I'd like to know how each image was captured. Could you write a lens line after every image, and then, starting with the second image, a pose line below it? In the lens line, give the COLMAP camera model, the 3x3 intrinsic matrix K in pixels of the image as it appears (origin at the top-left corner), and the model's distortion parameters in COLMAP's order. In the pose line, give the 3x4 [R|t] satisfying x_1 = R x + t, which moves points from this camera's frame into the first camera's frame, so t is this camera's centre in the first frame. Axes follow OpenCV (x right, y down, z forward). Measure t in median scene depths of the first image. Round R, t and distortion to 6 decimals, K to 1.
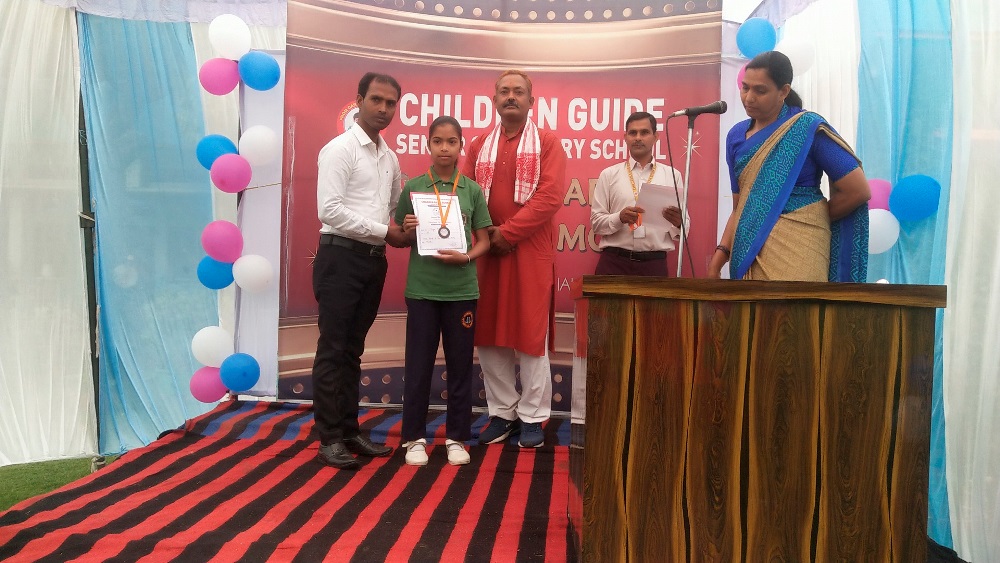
lens RADIAL K [[846.7, 0, 504.1], [0, 846.7, 289.3], [0, 0, 1]] dist [-0.001260, 0.005396]
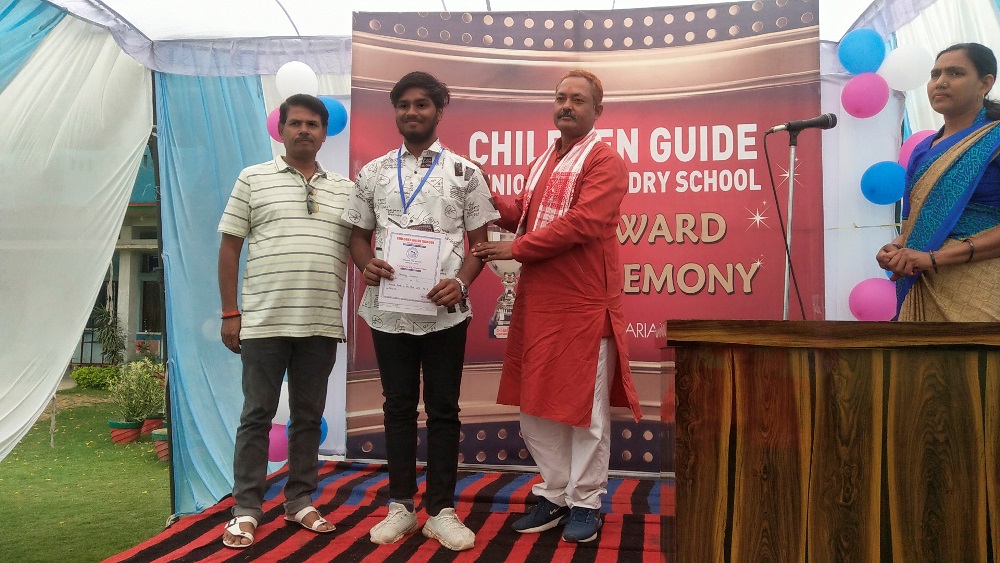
lens RADIAL K [[838.9, 0, 488.3], [0, 838.9, 278.1], [0, 0, 1]] dist [-0.012194, 0.050391]
pose [[0.991575, -0.026840, -0.126721, 0.013088], [0.017868, 0.997286, -0.071419, -0.000915], [0.128294, 0.068553, 0.989364, 0.085672]]
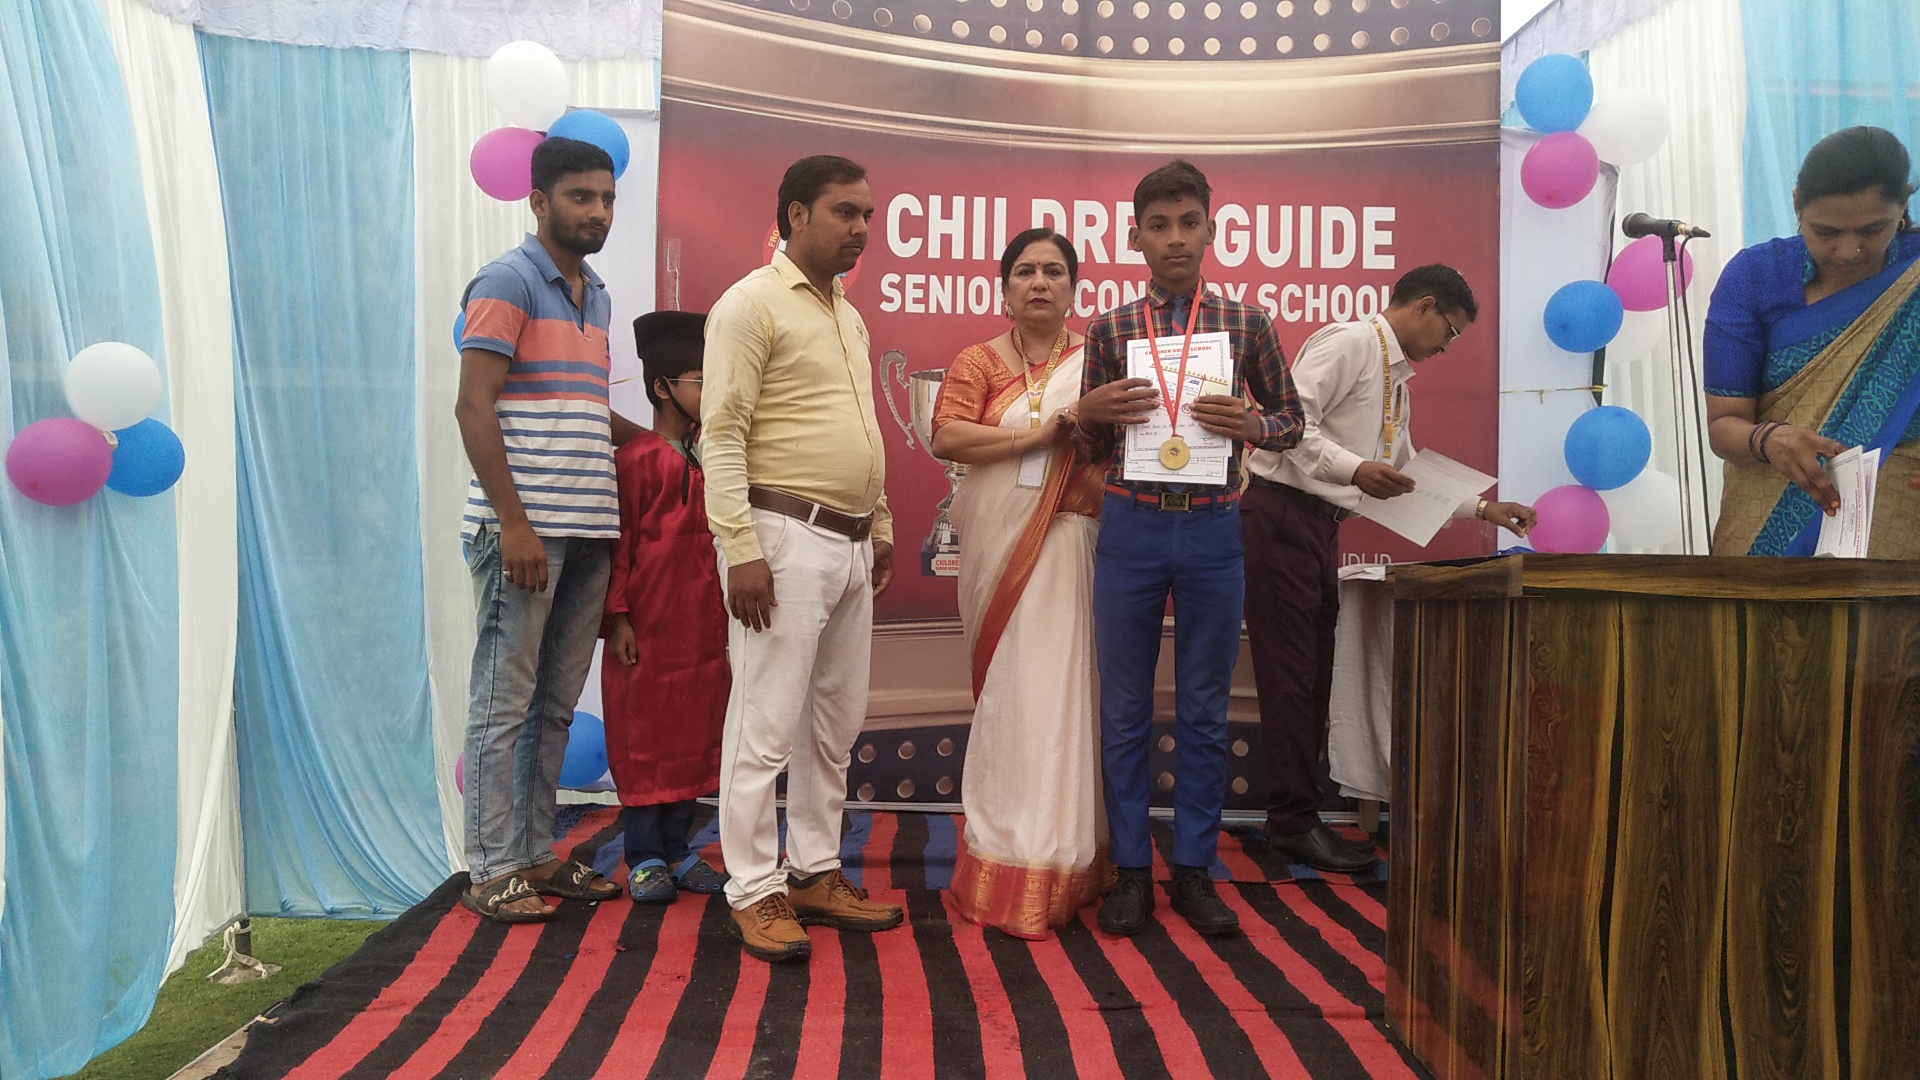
lens RADIAL K [[1600.2, 0, 951.0], [0, 1600.2, 533.1], [0, 0, 1]] dist [-0.018688, 0.062138]
pose [[0.997799, -0.009917, 0.065568, -0.150660], [0.011382, 0.999693, -0.022002, -0.005346], [-0.065330, 0.022700, 0.997605, 0.039788]]
